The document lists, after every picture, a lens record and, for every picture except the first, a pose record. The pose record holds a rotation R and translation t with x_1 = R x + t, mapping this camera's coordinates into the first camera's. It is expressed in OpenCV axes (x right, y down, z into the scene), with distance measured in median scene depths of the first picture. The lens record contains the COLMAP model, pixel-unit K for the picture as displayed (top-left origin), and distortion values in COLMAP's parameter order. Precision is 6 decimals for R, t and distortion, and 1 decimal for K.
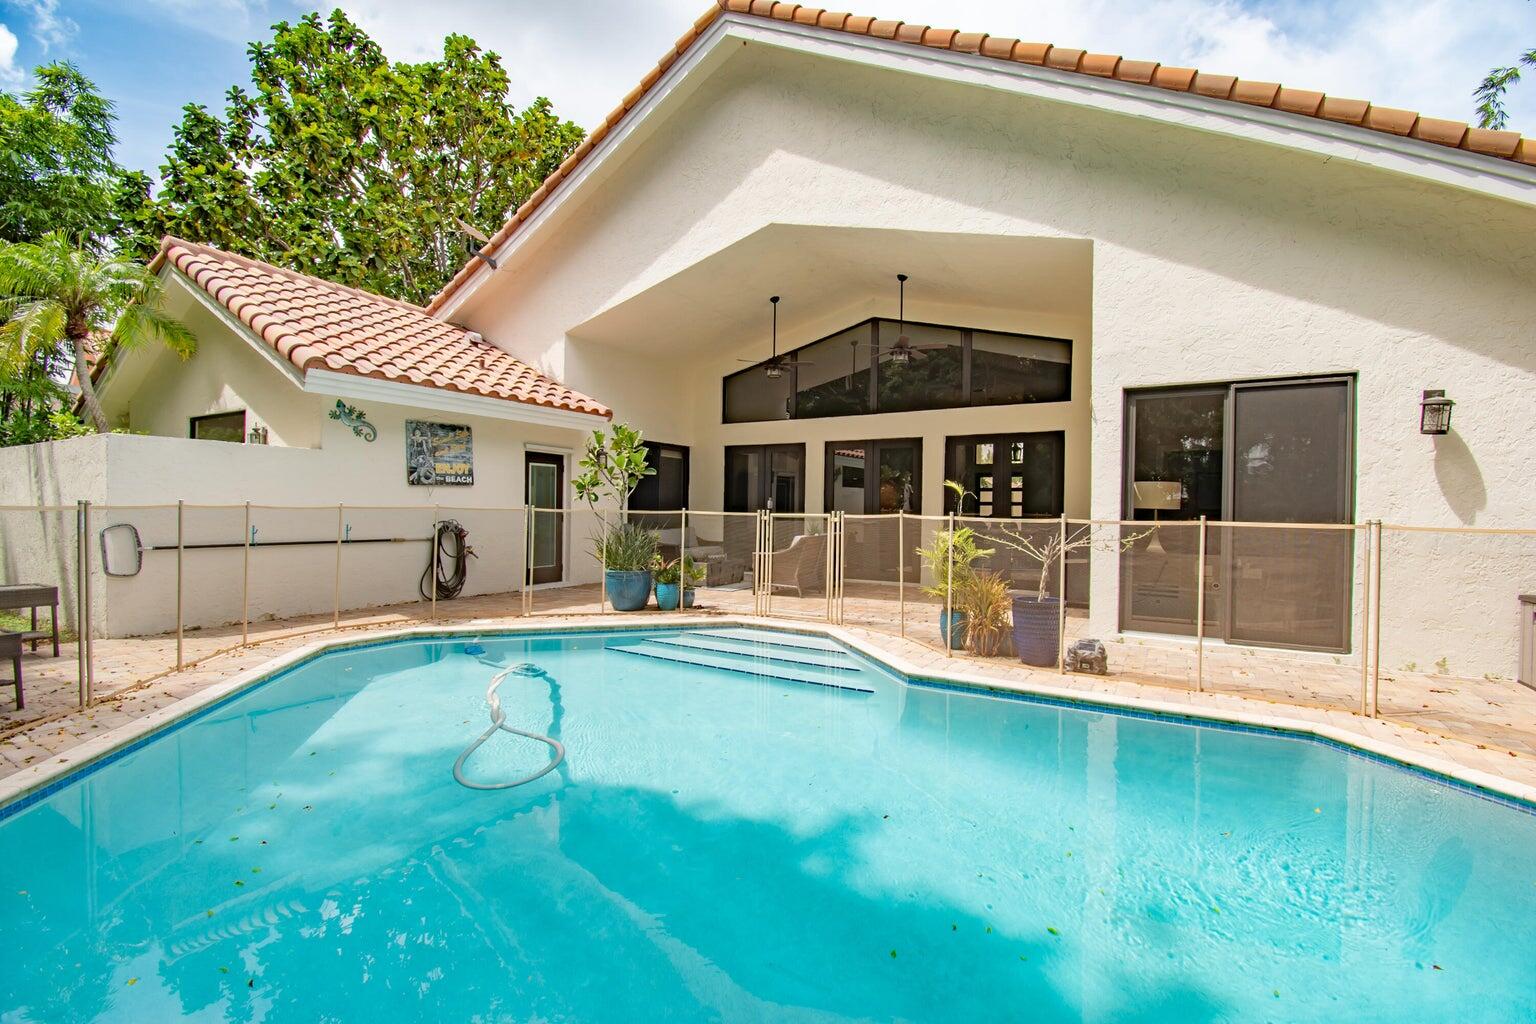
lens RADIAL K [[683.6, 0, 785.4], [0, 683.6, 515.5], [0, 0, 1]] dist [0.015614, -0.024093]
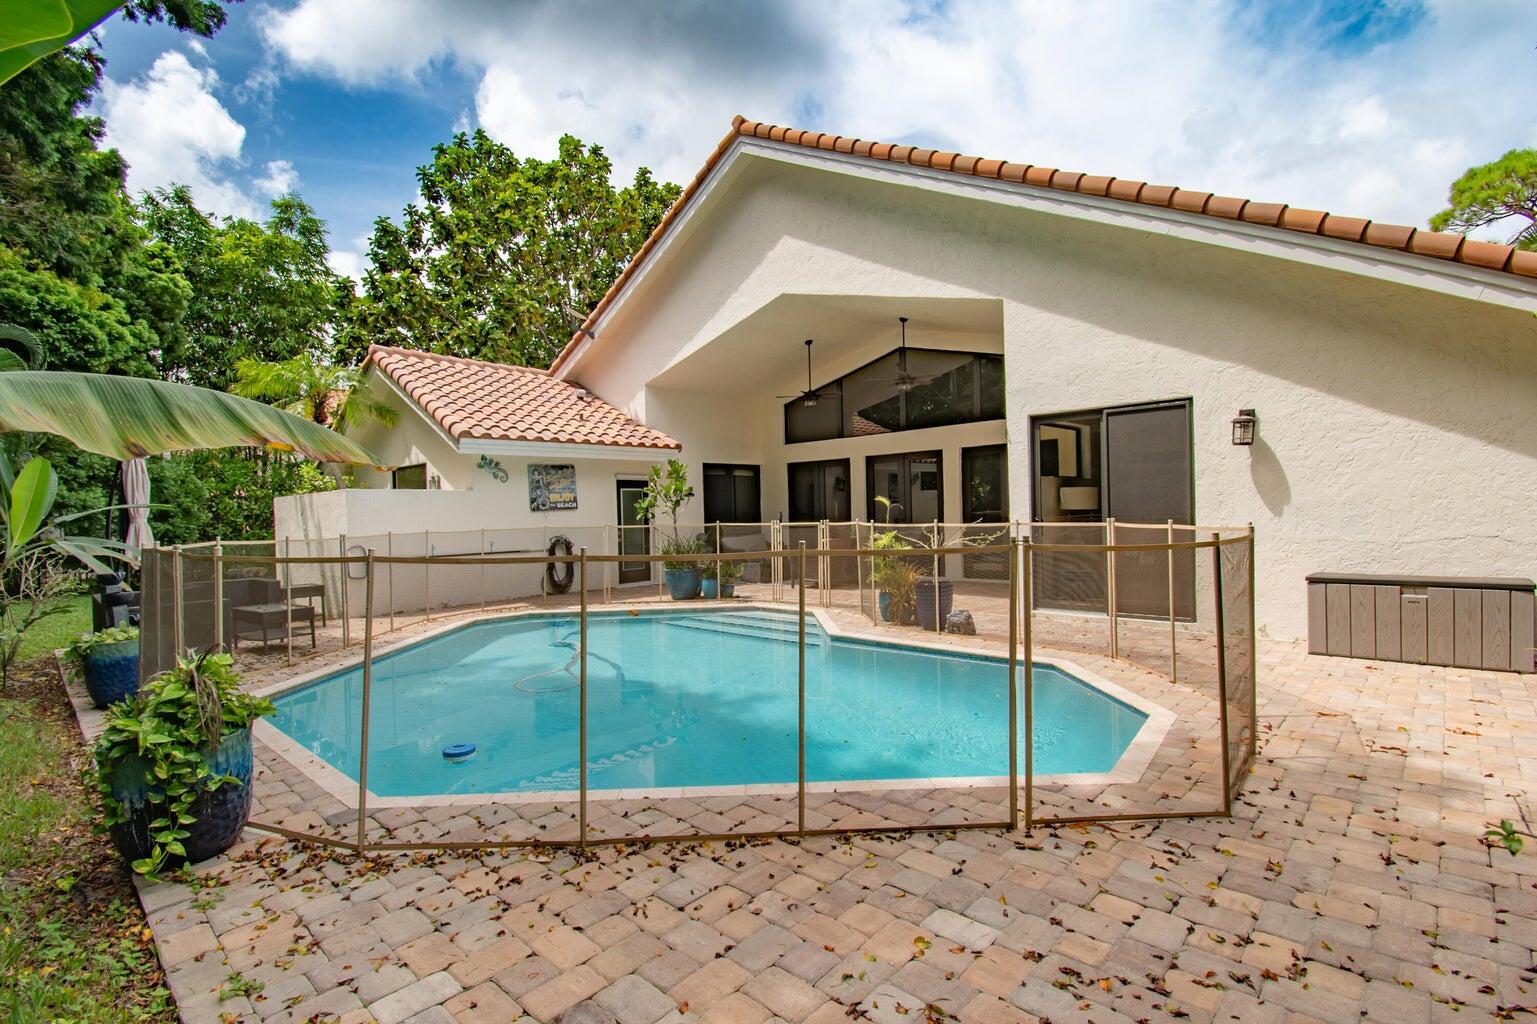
lens RADIAL K [[720.3, 0, 784.6], [0, 720.3, 515.7], [0, 0, 1]] dist [0.021862, -0.028712]
pose [[0.975242, -0.036496, -0.218109, 0.255540], [0.036131, 0.999331, -0.005661, -0.008159], [0.218170, -0.002359, 0.975908, -0.298747]]
